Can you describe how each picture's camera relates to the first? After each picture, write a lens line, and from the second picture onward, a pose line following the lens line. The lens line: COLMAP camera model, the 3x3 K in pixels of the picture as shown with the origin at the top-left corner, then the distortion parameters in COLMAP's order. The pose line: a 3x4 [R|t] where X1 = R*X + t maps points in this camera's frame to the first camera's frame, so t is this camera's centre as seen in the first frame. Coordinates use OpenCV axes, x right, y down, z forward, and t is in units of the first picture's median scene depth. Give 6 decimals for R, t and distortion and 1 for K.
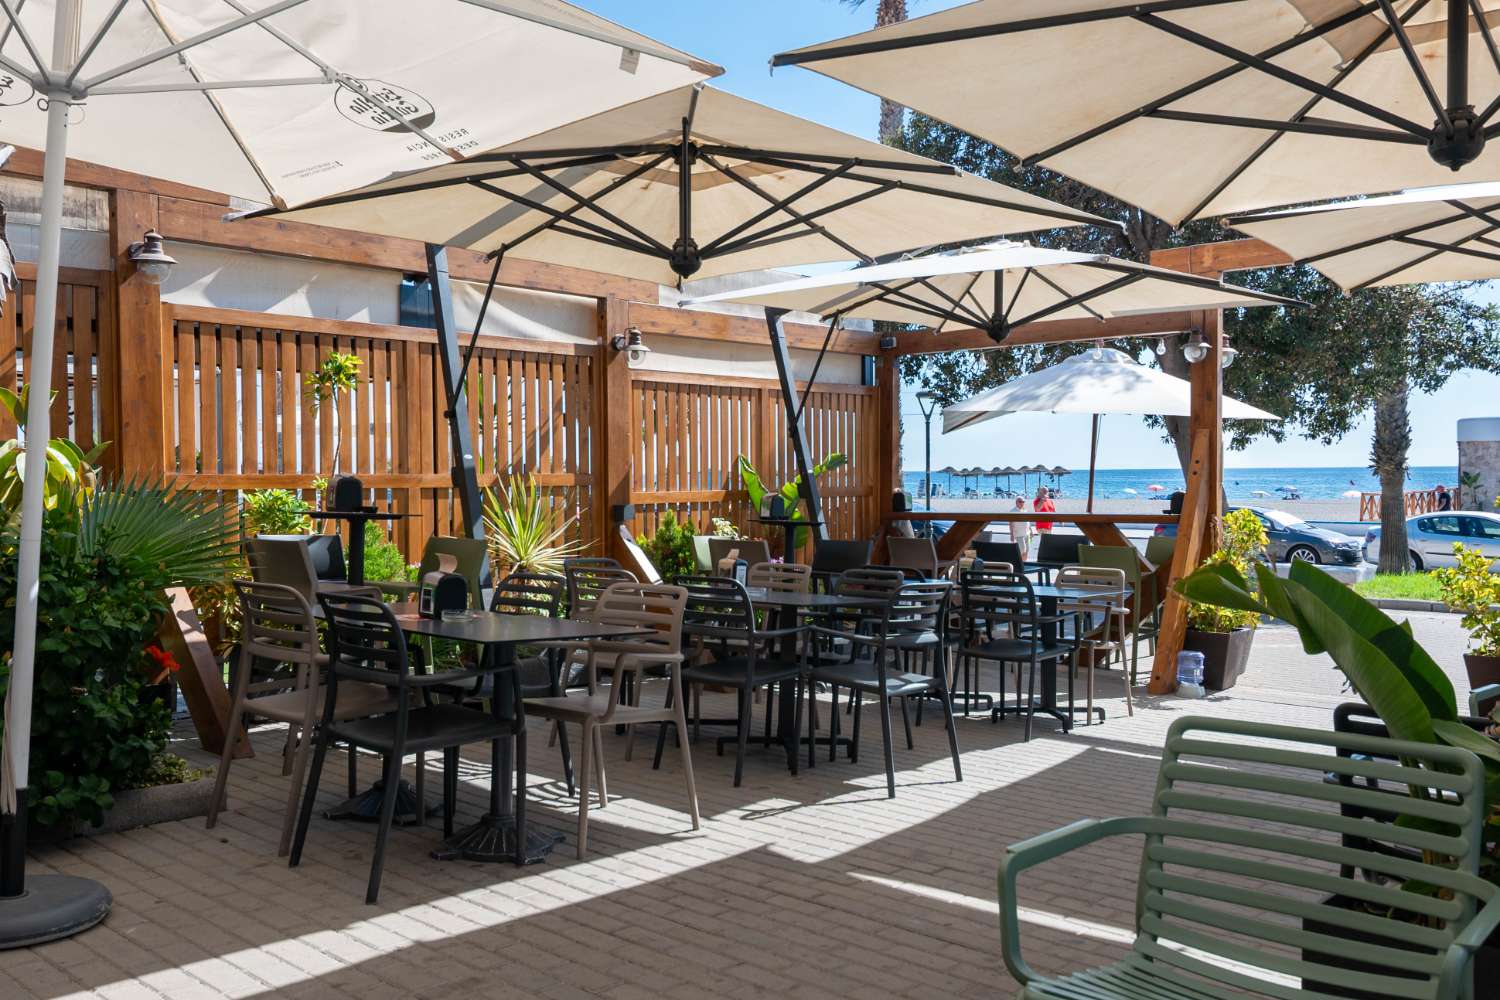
lens RADIAL K [[1243.3, 0, 758.2], [0, 1243.3, 499.9], [0, 0, 1]] dist [0.004617, -0.014120]
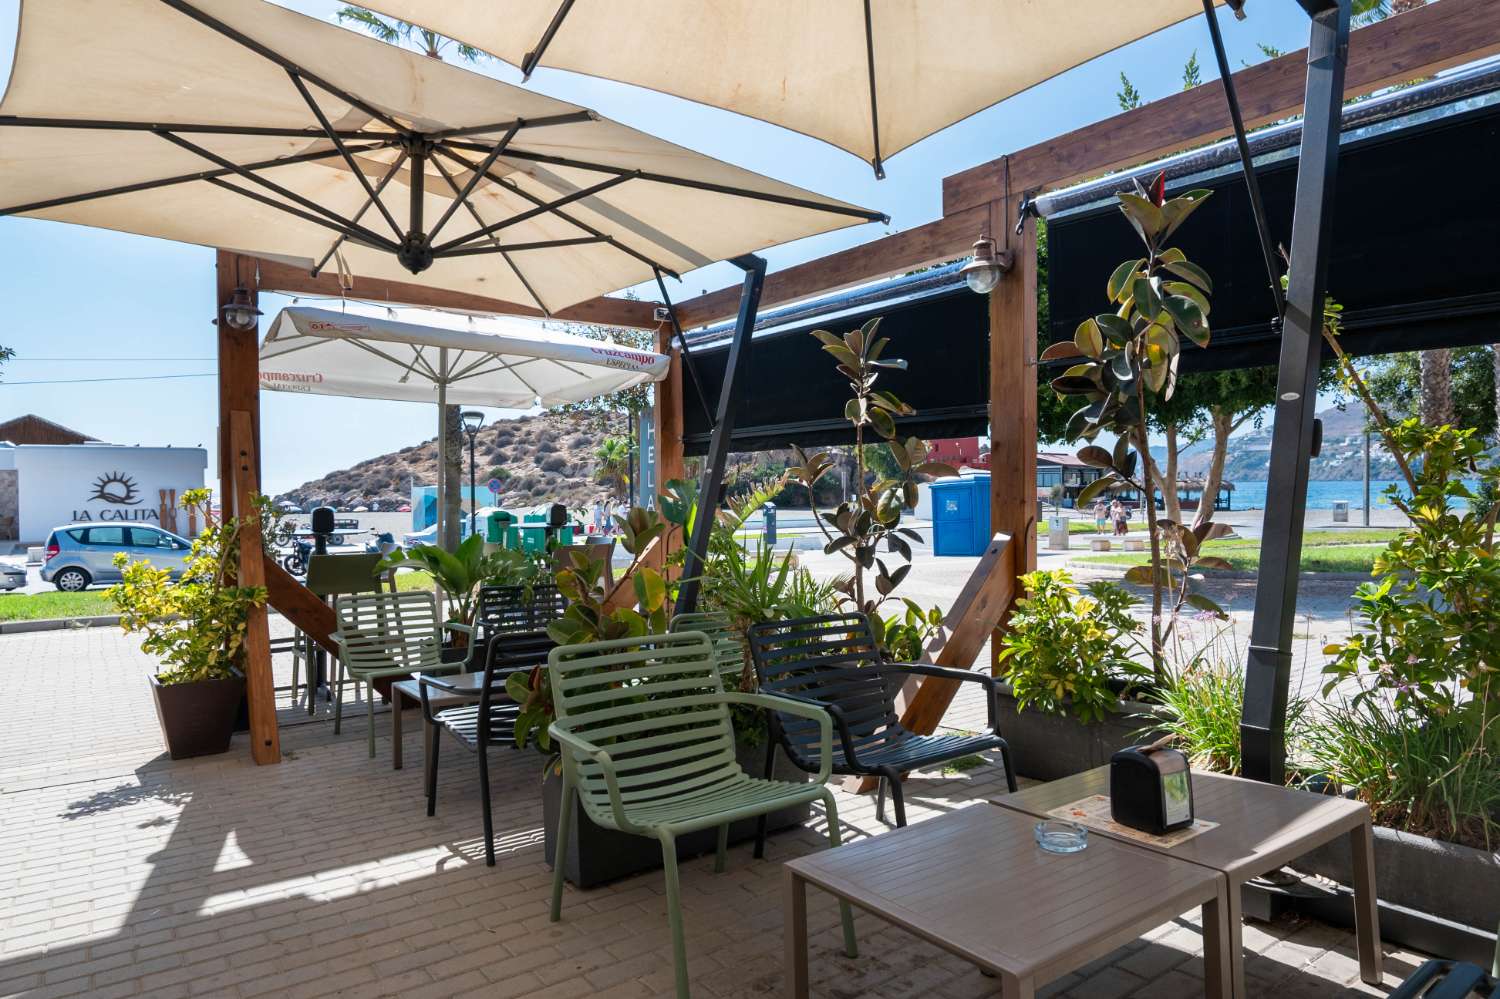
lens RADIAL K [[906.0, 0, 752.8], [0, 906.0, 500.7], [0, 0, 1]] dist [-0.000045, -0.012039]
pose [[0.222088, -0.008175, 0.974992, 0.060739], [0.030602, 0.999531, 0.001410, 0.010383], [-0.974546, 0.029523, 0.222234, 0.427837]]
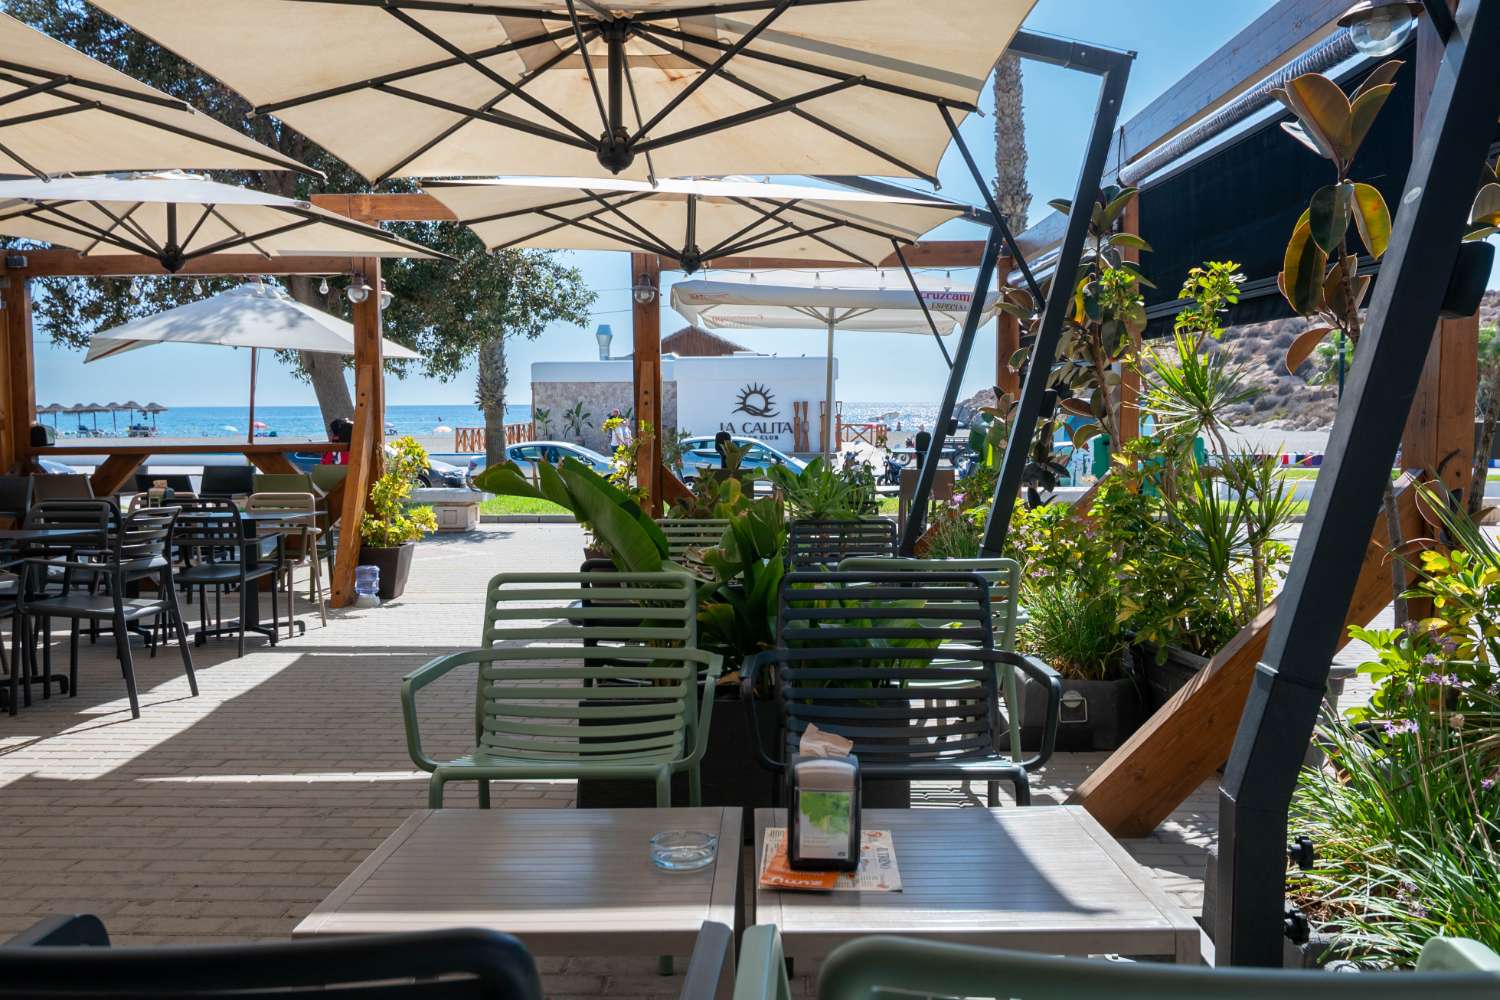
lens RADIAL K [[1224.0, 0, 758.0], [0, 1224.0, 506.4], [0, 0, 1]] dist [0.003570, -0.014315]
pose [[0.764505, -0.049903, 0.642683, -0.085530], [0.013577, 0.998024, 0.061345, 0.006648], [-0.644475, -0.038173, 0.763672, -0.056354]]
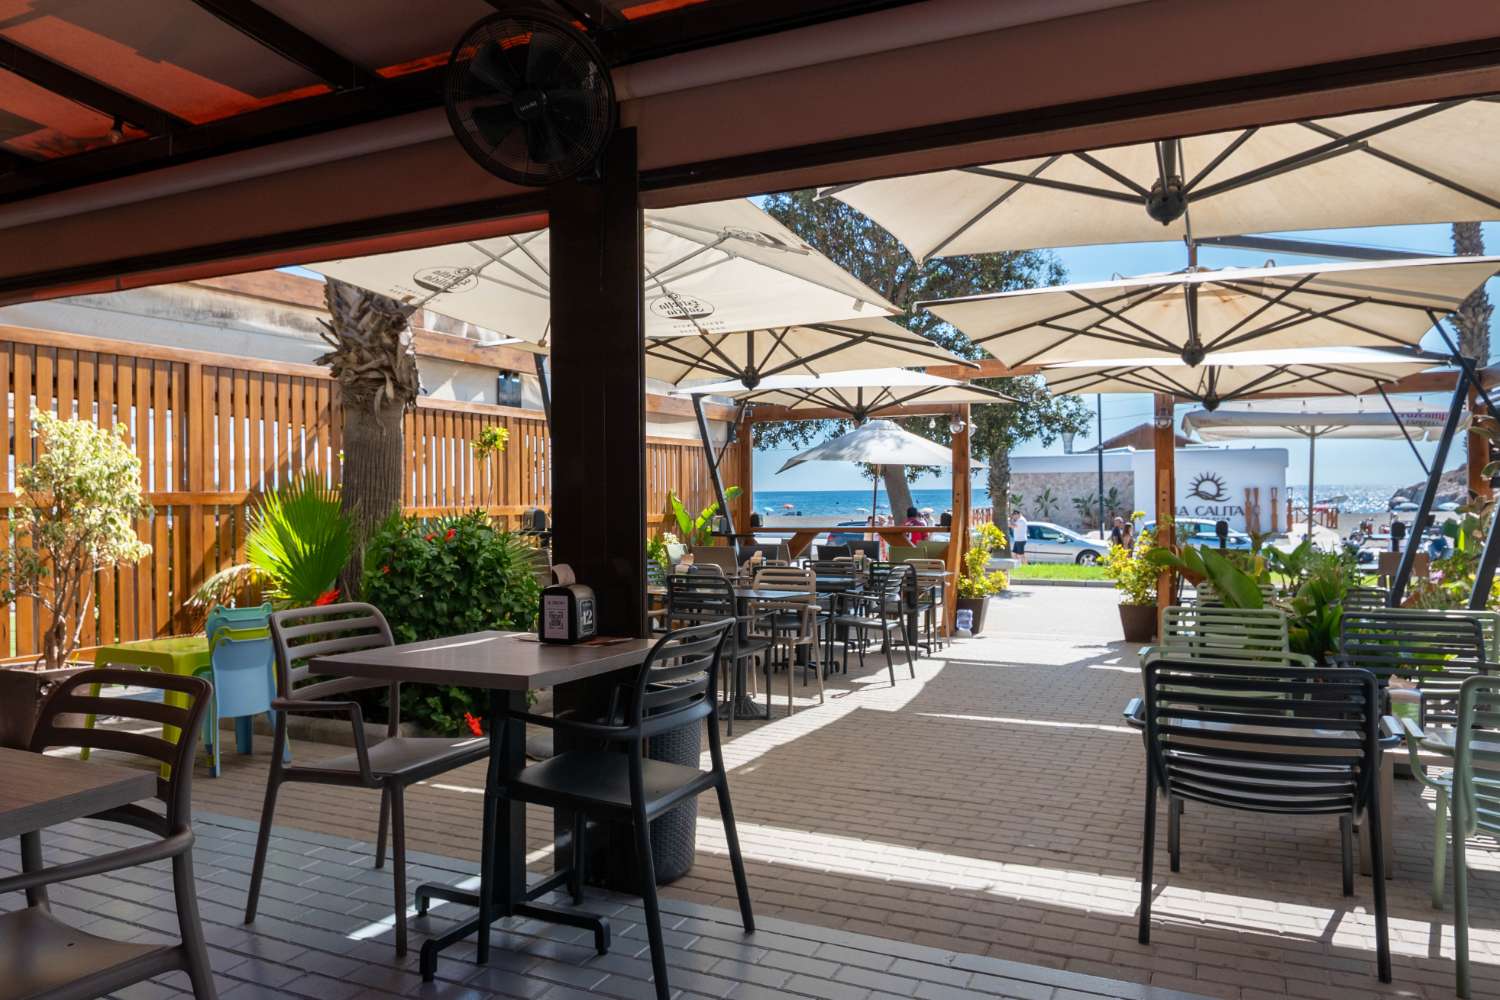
lens RADIAL K [[1016.7, 0, 746.8], [0, 1016.7, 492.9], [0, 0, 1]] dist [0.005942, -0.022597]
pose [[0.960238, -0.002331, 0.279174, -0.308868], [0.008989, 0.999705, -0.022572, -0.005311], [-0.279039, 0.024184, 0.959975, -0.219617]]
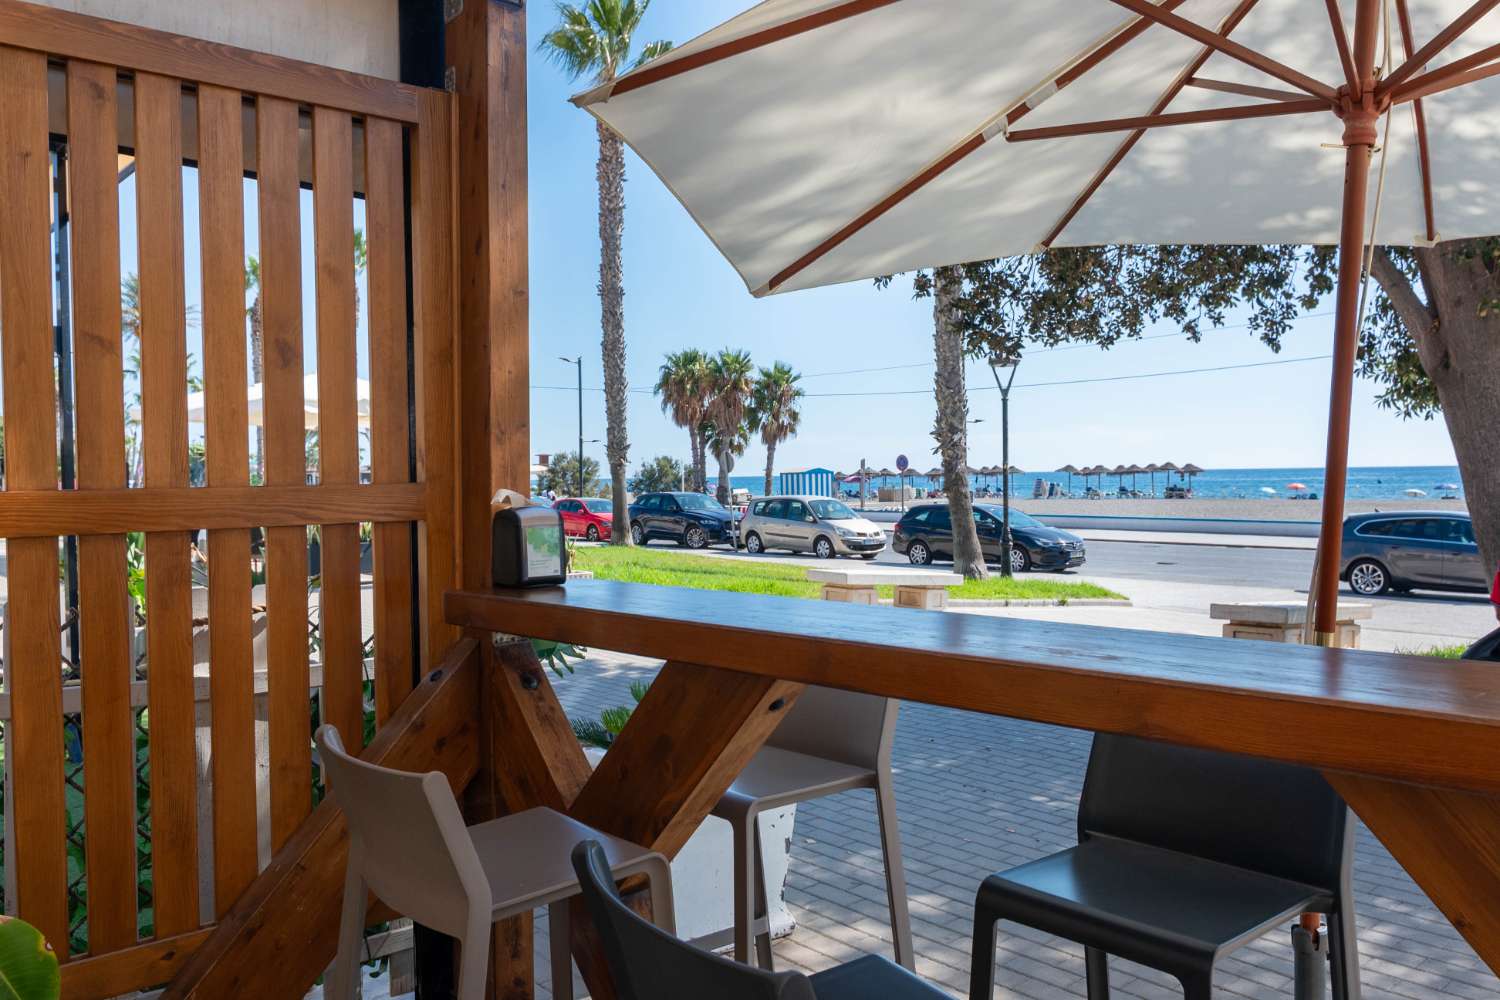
lens RADIAL K [[1176.1, 0, 747.6], [0, 1176.1, 504.2], [0, 0, 1]] dist [-0.003385, 0.003065]
pose [[0.992490, -0.002217, -0.122309, 0.247124], [0.002660, 0.999990, 0.003458, -0.009520], [0.122300, -0.003757, 0.992486, 1.019292]]
